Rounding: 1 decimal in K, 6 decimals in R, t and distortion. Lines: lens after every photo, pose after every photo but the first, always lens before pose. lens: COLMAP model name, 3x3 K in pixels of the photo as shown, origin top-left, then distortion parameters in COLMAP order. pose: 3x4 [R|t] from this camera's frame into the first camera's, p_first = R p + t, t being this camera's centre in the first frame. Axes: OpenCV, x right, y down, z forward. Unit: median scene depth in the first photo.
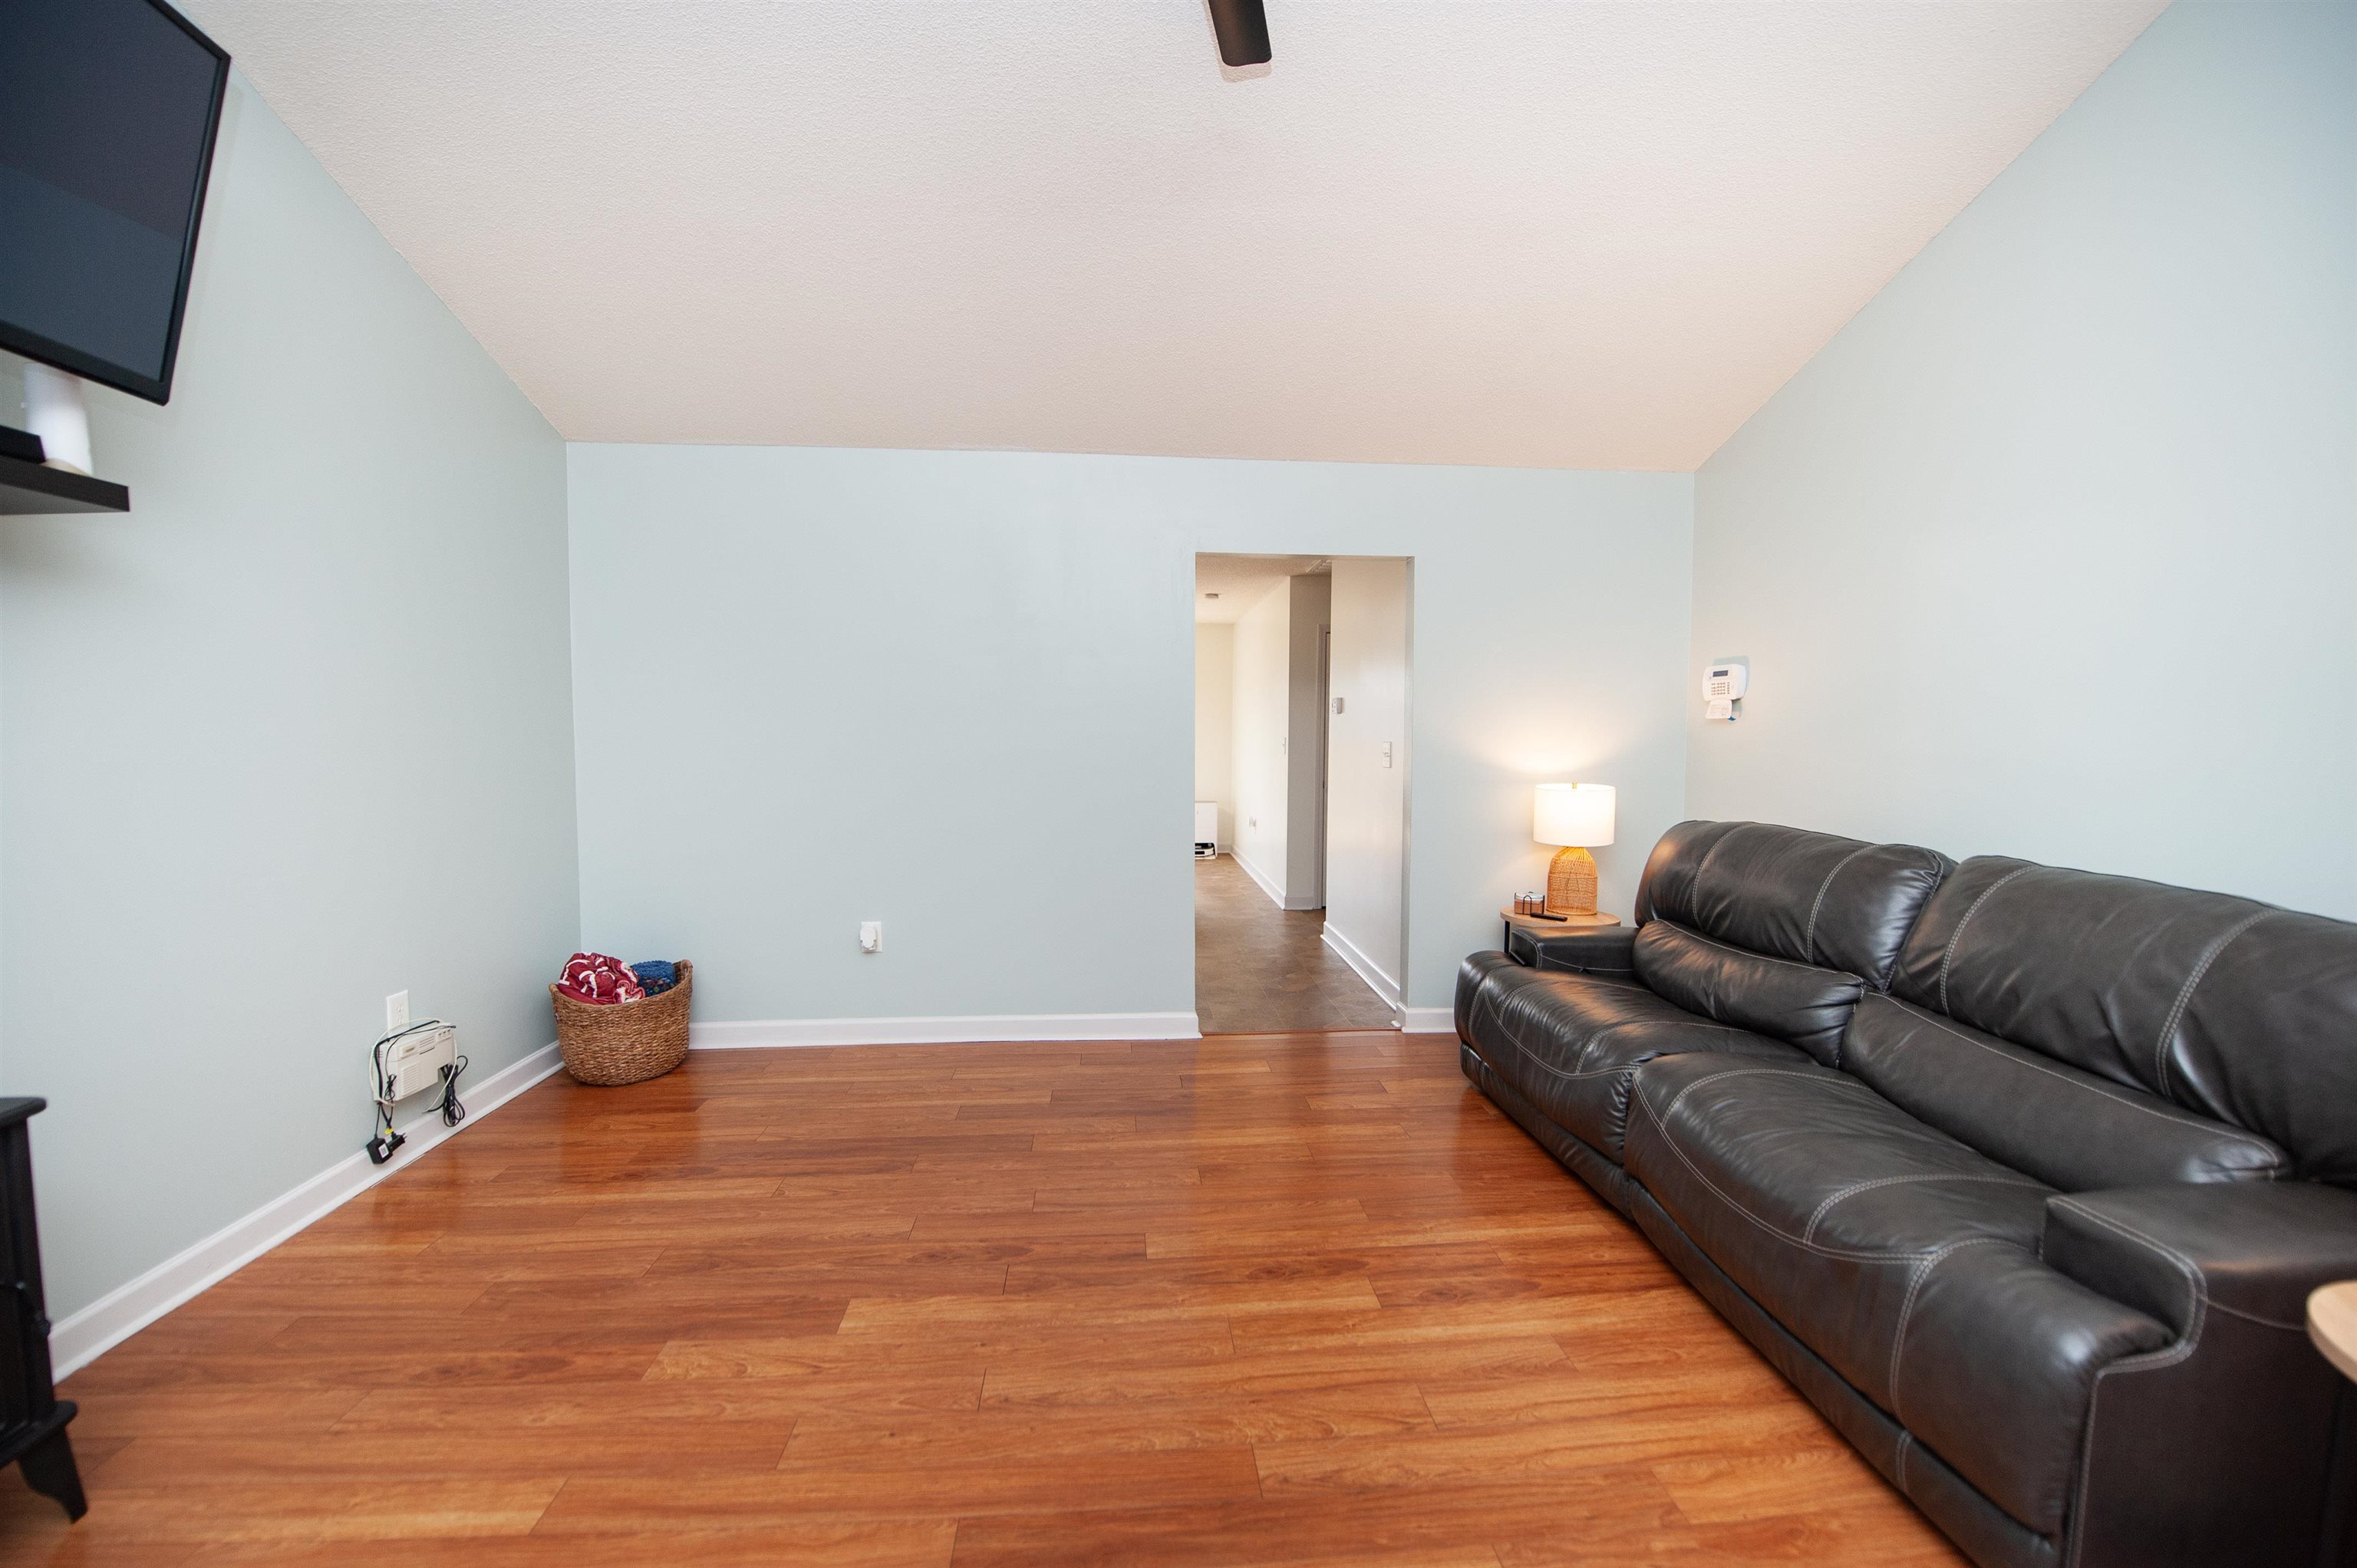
lens RADIAL K [[942.6, 0, 1183.9], [0, 942.6, 787.8], [0, 0, 1]] dist [-0.018443, -0.002172]
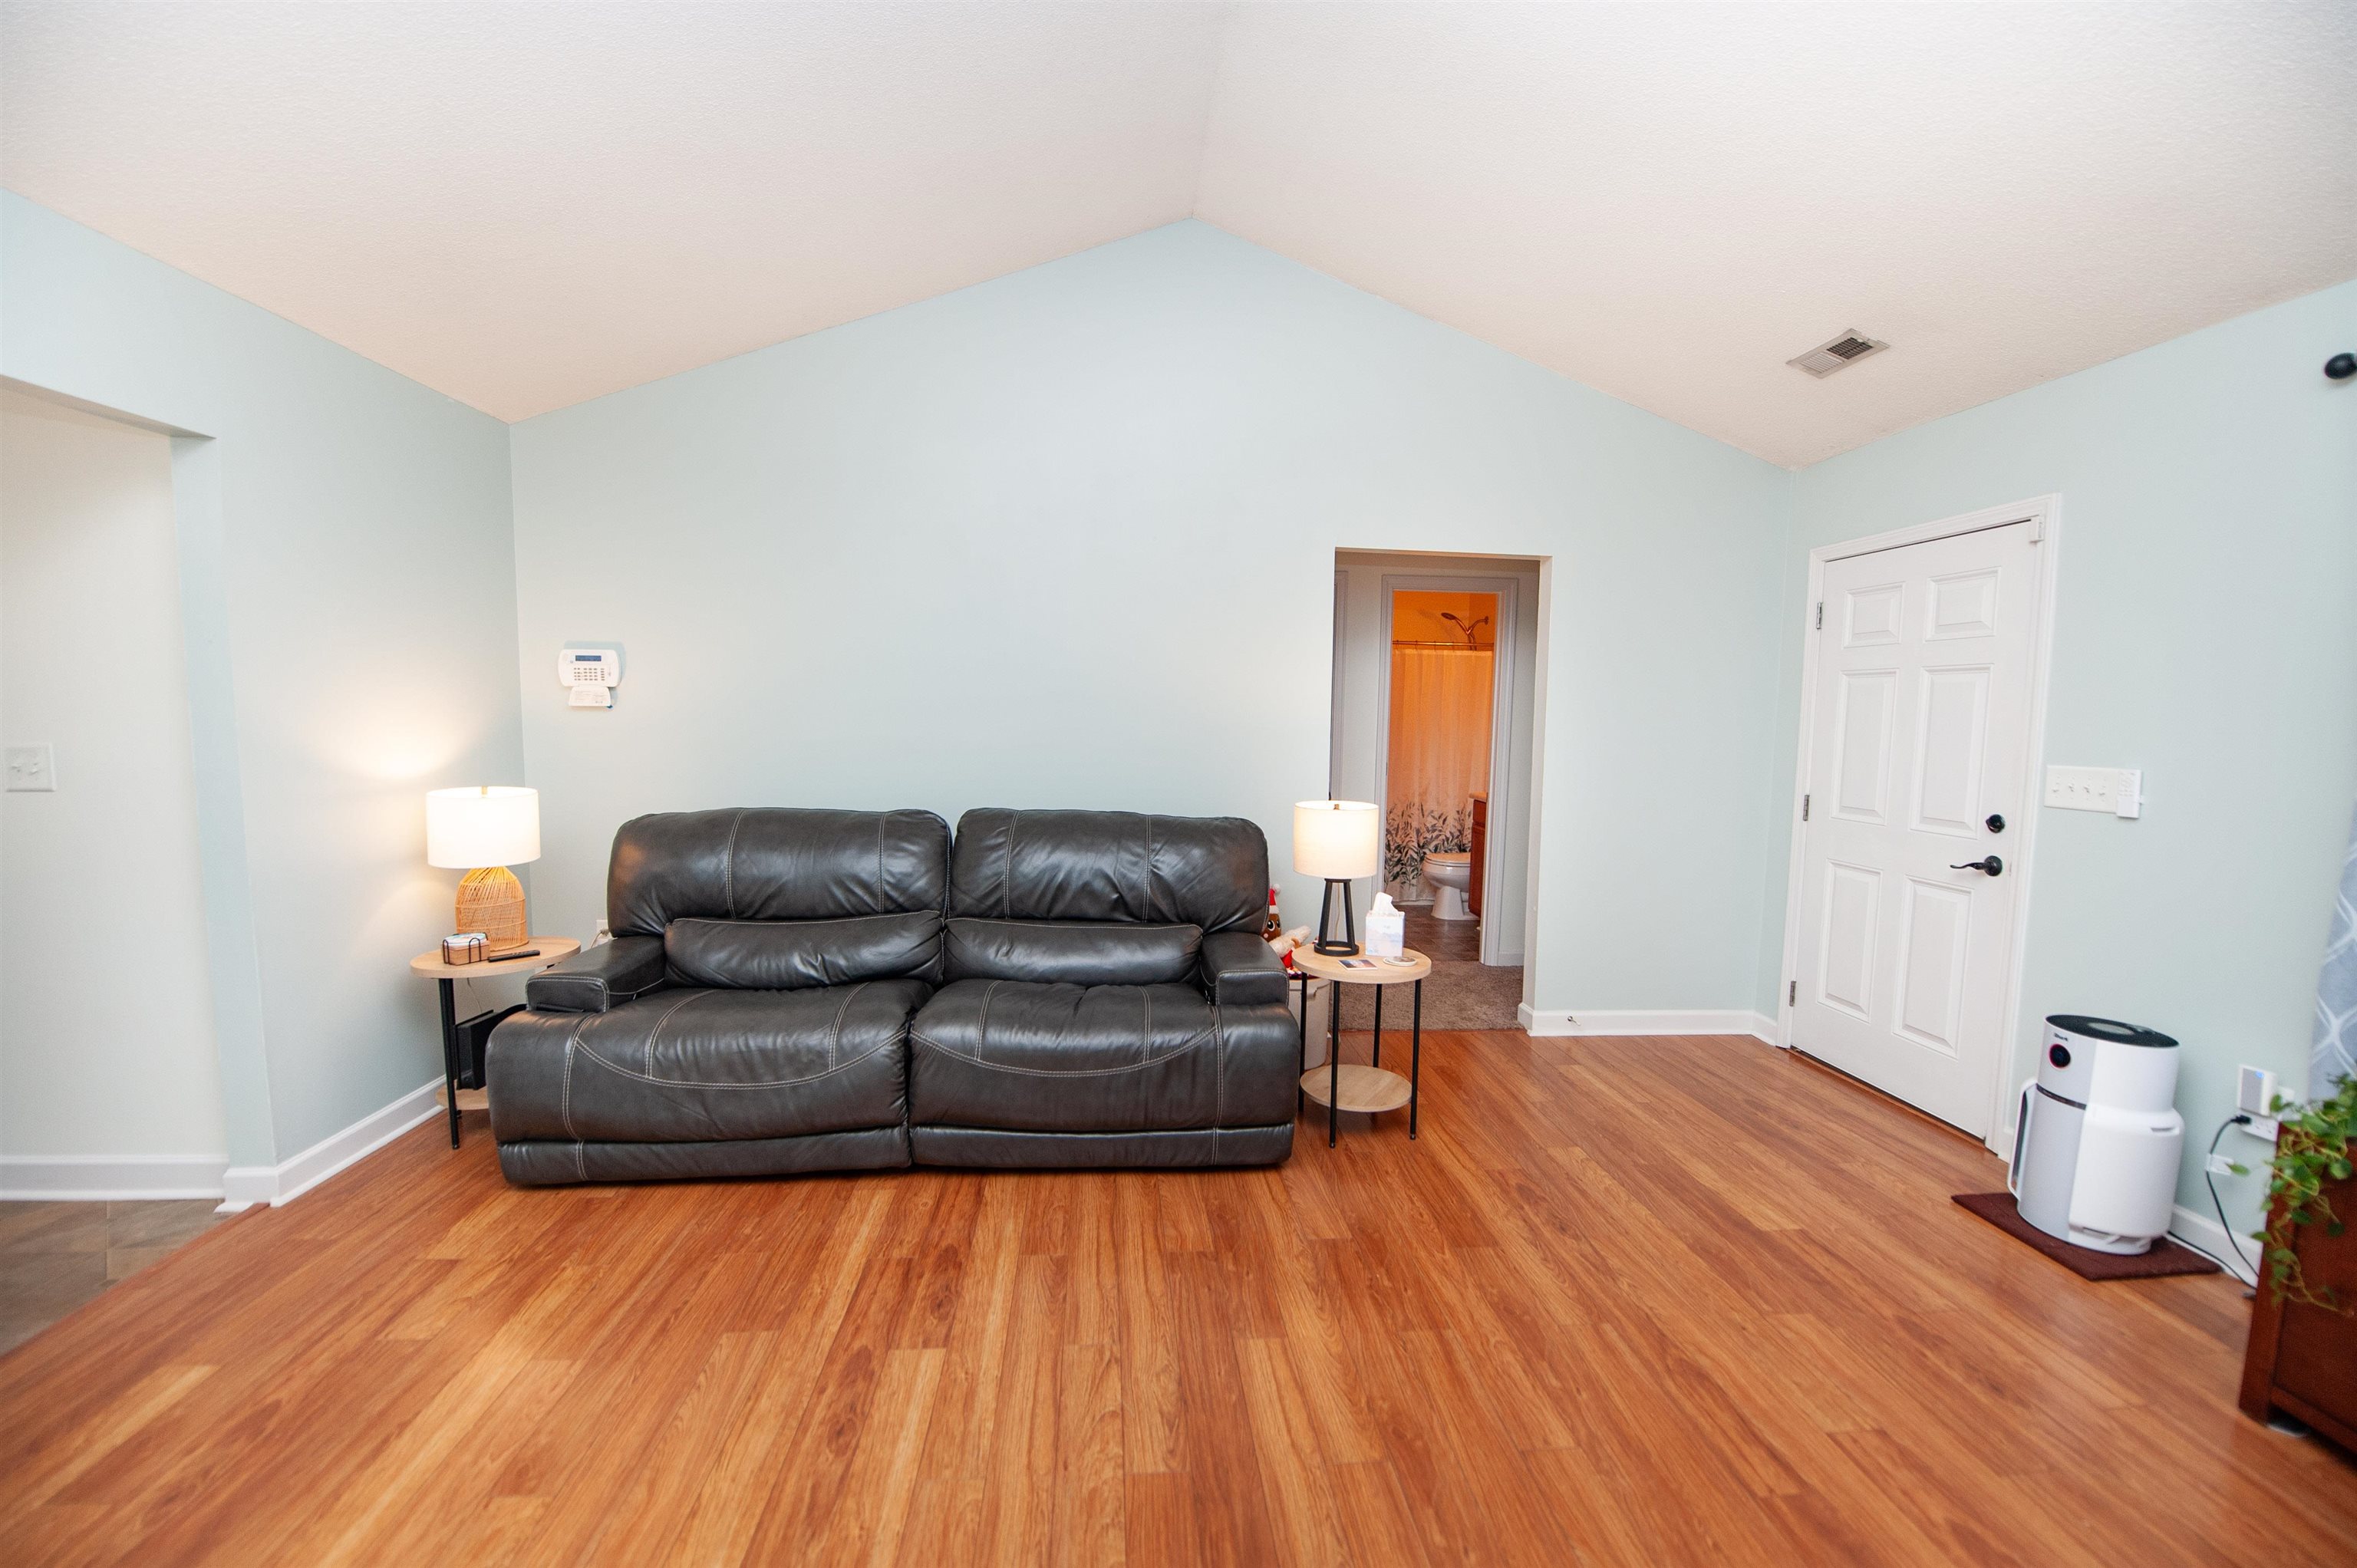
lens RADIAL K [[947.9, 0, 1187.5], [0, 947.9, 787.8], [0, 0, 1]] dist [-0.019719, -0.001641]
pose [[-0.007385, -0.087745, 0.996116, -0.637231], [0.047818, 0.994972, 0.087999, -0.077136], [-0.998829, 0.048282, -0.003152, 0.674767]]
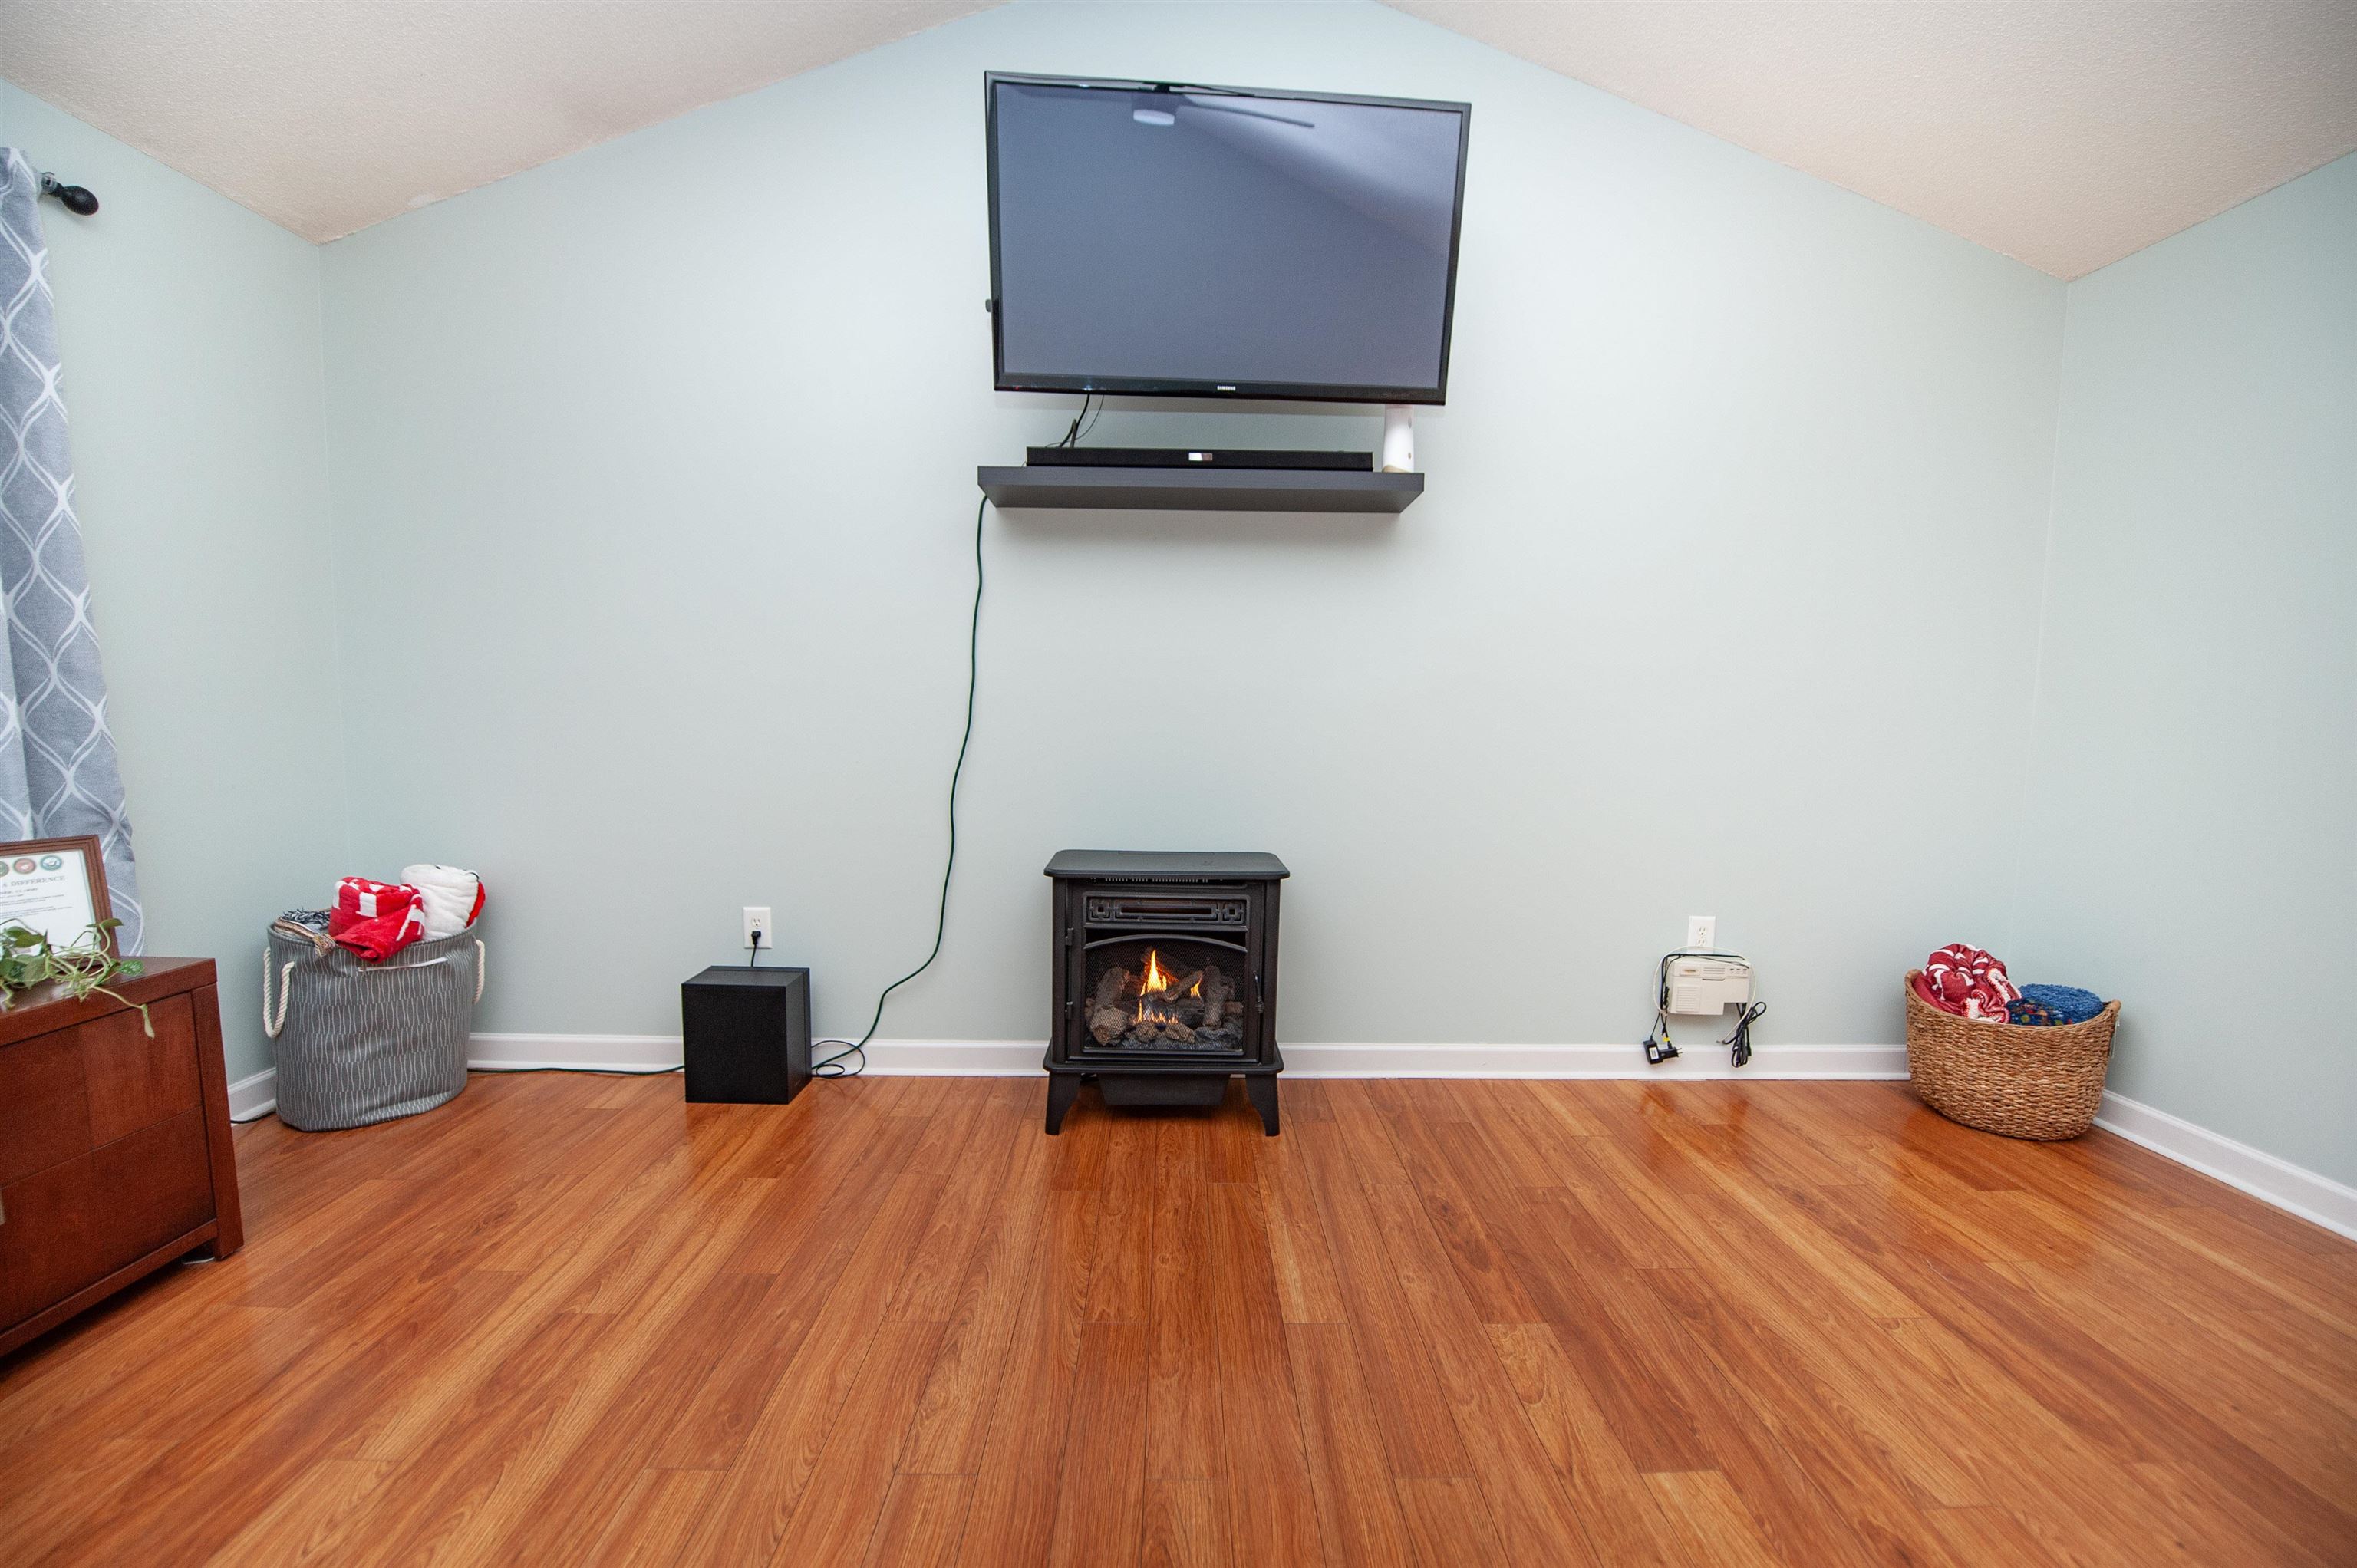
lens RADIAL K [[942.6, 0, 1183.9], [0, 942.6, 787.8], [0, 0, 1]] dist [-0.018443, -0.002172]
pose [[-0.064931, 0.084176, -0.994333, 0.258136], [-0.075675, 0.993151, 0.089017, 0.037537], [0.995016, 0.081026, -0.058116, 0.582420]]
